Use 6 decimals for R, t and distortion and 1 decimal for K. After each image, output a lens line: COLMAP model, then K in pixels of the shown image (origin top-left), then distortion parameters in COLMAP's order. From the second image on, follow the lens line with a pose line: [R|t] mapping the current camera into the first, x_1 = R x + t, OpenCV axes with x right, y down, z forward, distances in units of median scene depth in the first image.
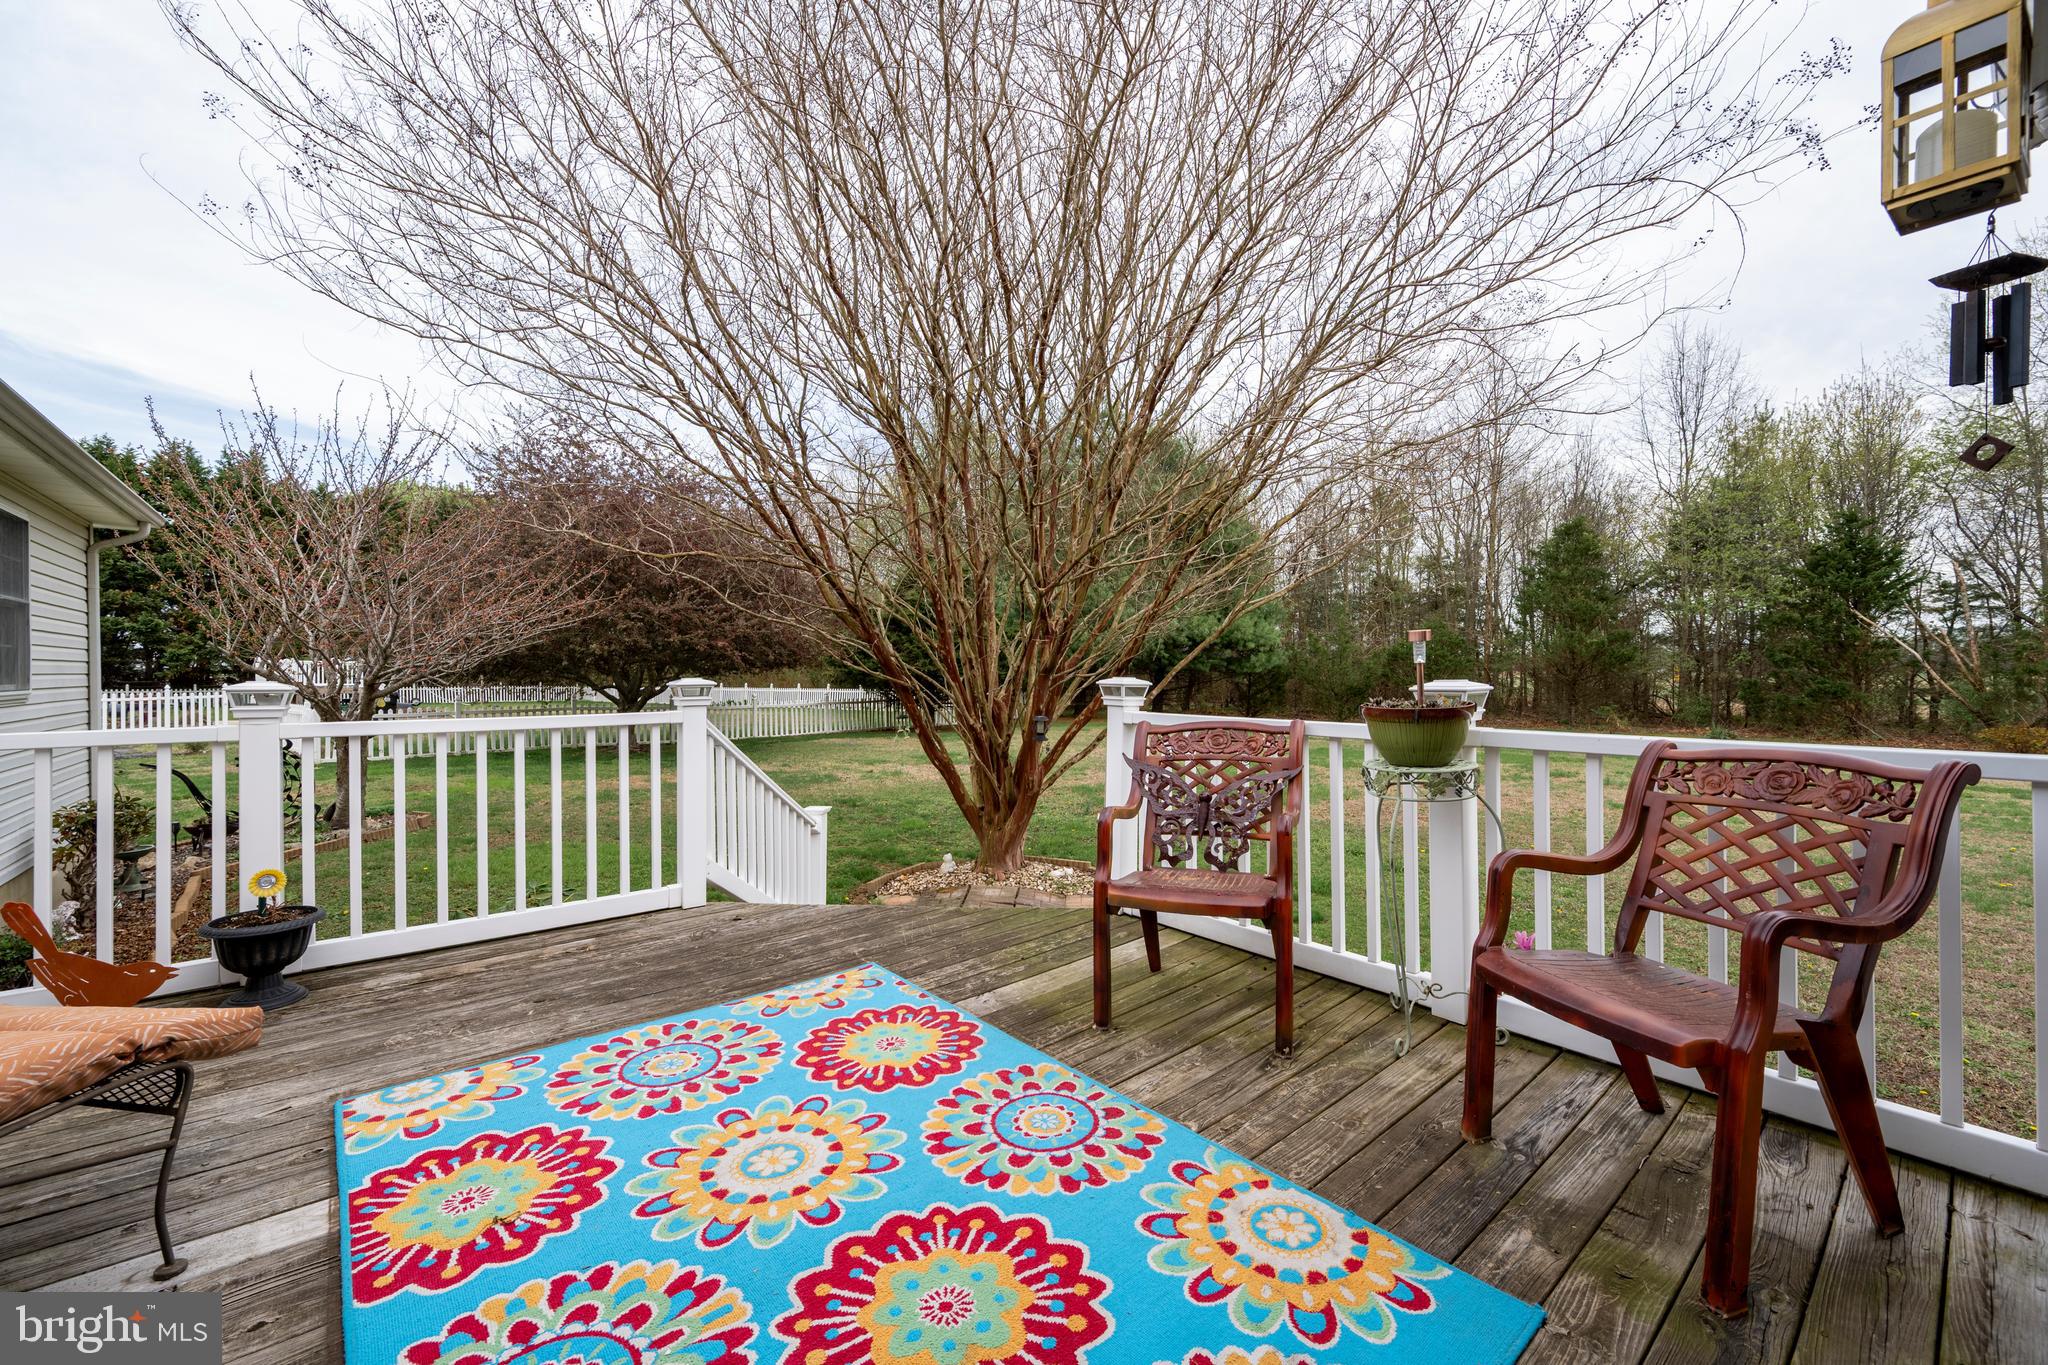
lens RADIAL K [[813.0, 0, 1024.0], [0, 813.0, 682.5], [0, 0, 1]] dist [-0.002273, -0.000289]
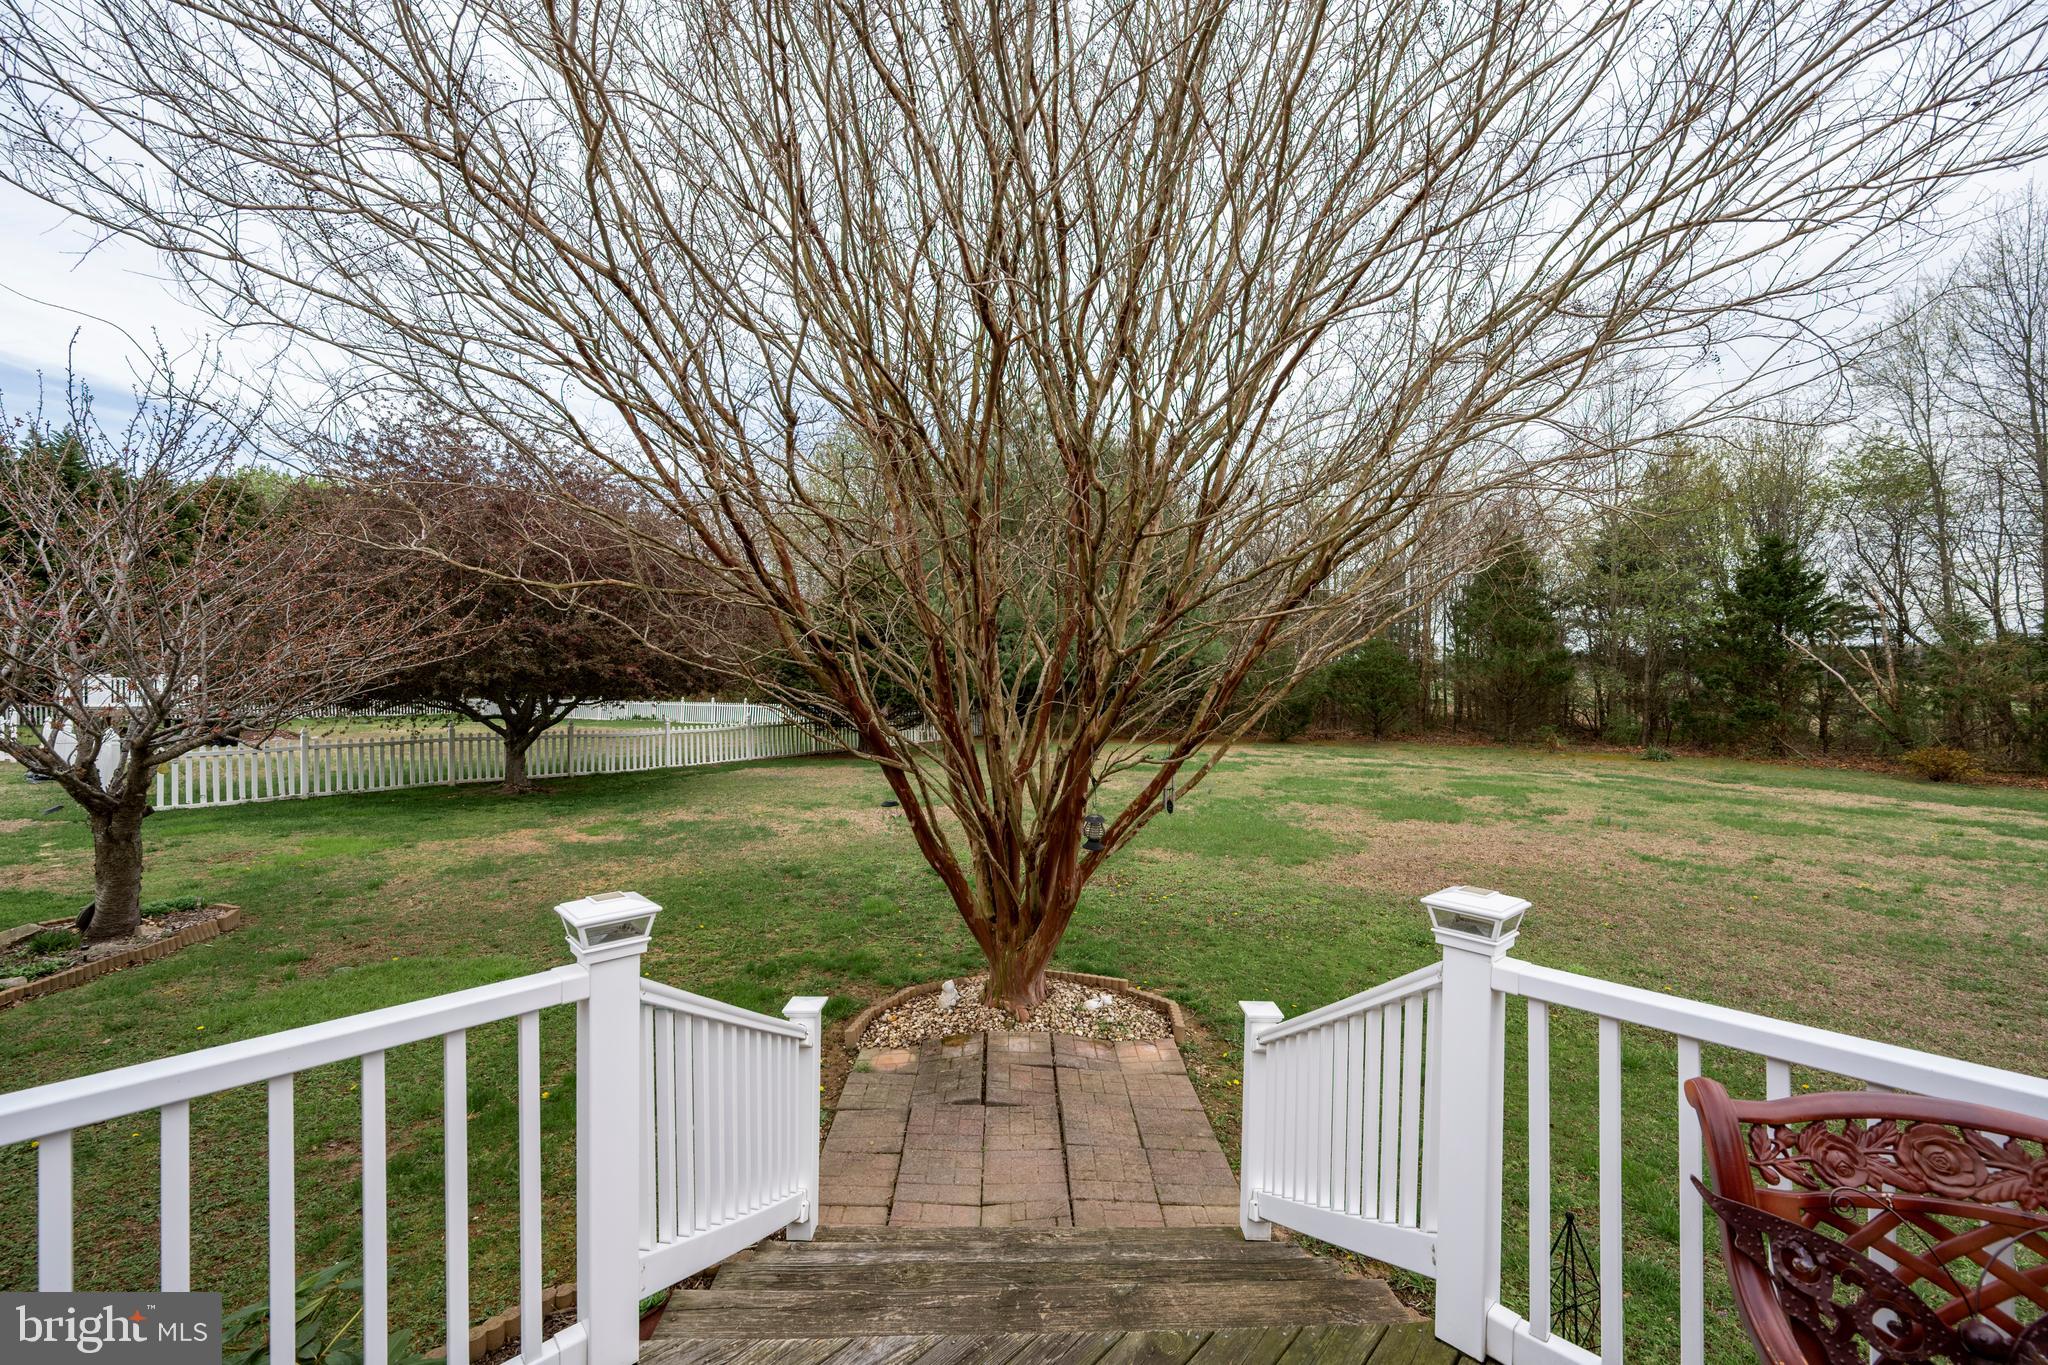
lens RADIAL K [[818.3, 0, 1024.0], [0, 818.3, 682.5], [0, 0, 1]] dist [-0.007587, 0.000104]
pose [[0.995225, 0.000375, 0.097604, -0.311445], [0.000416, 0.999967, -0.008086, -0.195453], [-0.097603, 0.008088, 0.995193, 0.733153]]
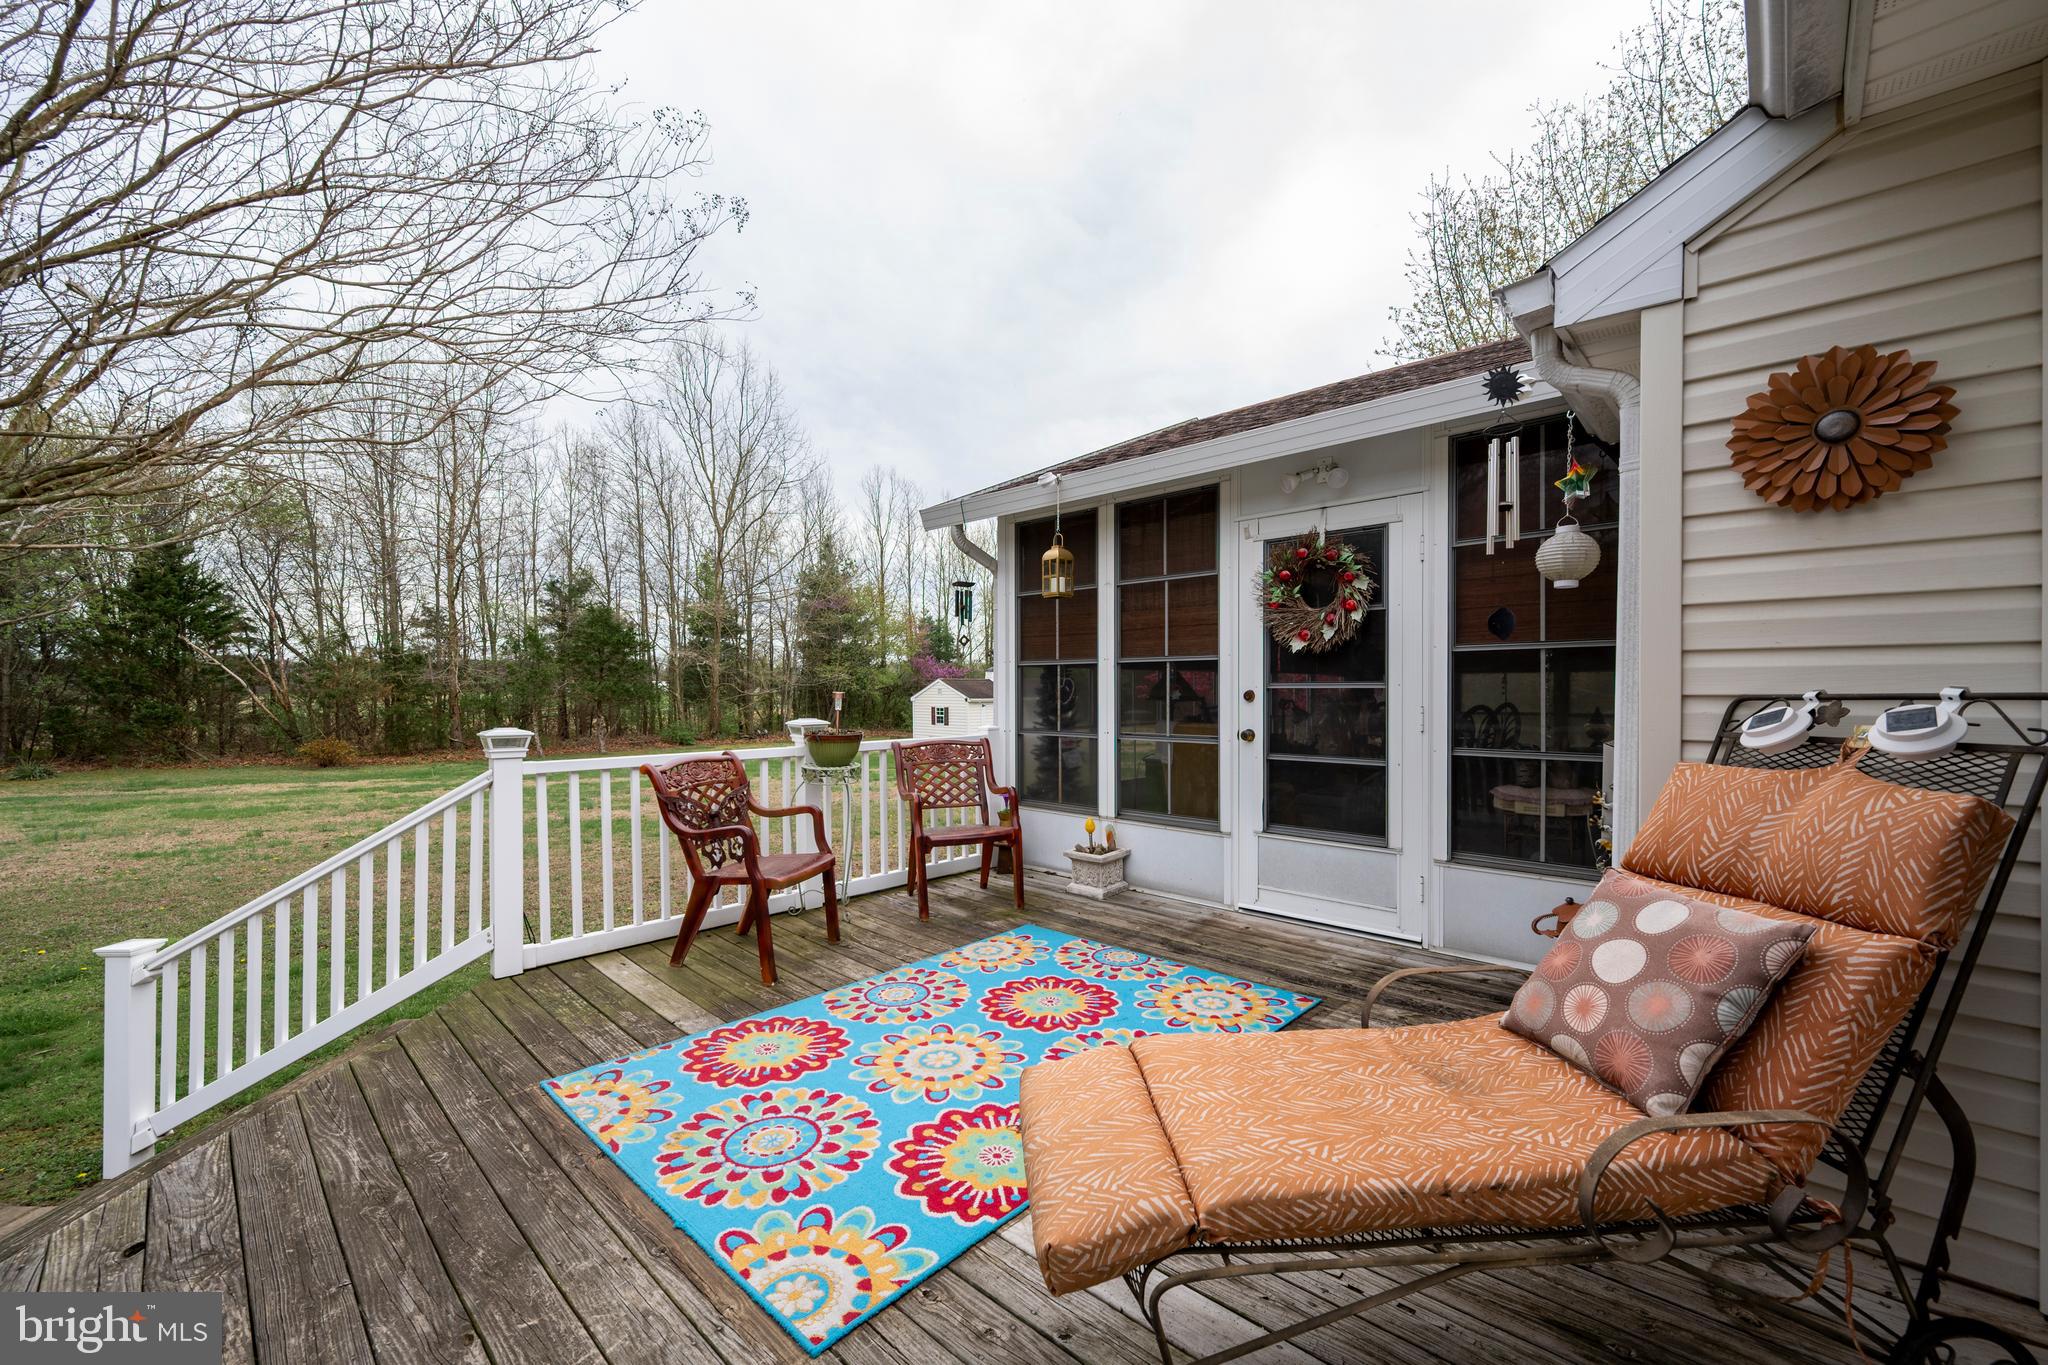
lens RADIAL K [[832.6, 0, 1024.0], [0, 832.6, 682.5], [0, 0, 1]] dist [-0.001578, -0.000165]
pose [[-0.113662, 0.007045, 0.993494, -1.321088], [0.020250, 0.999784, -0.004773, -0.060001], [-0.993313, 0.019576, -0.113780, 0.727847]]
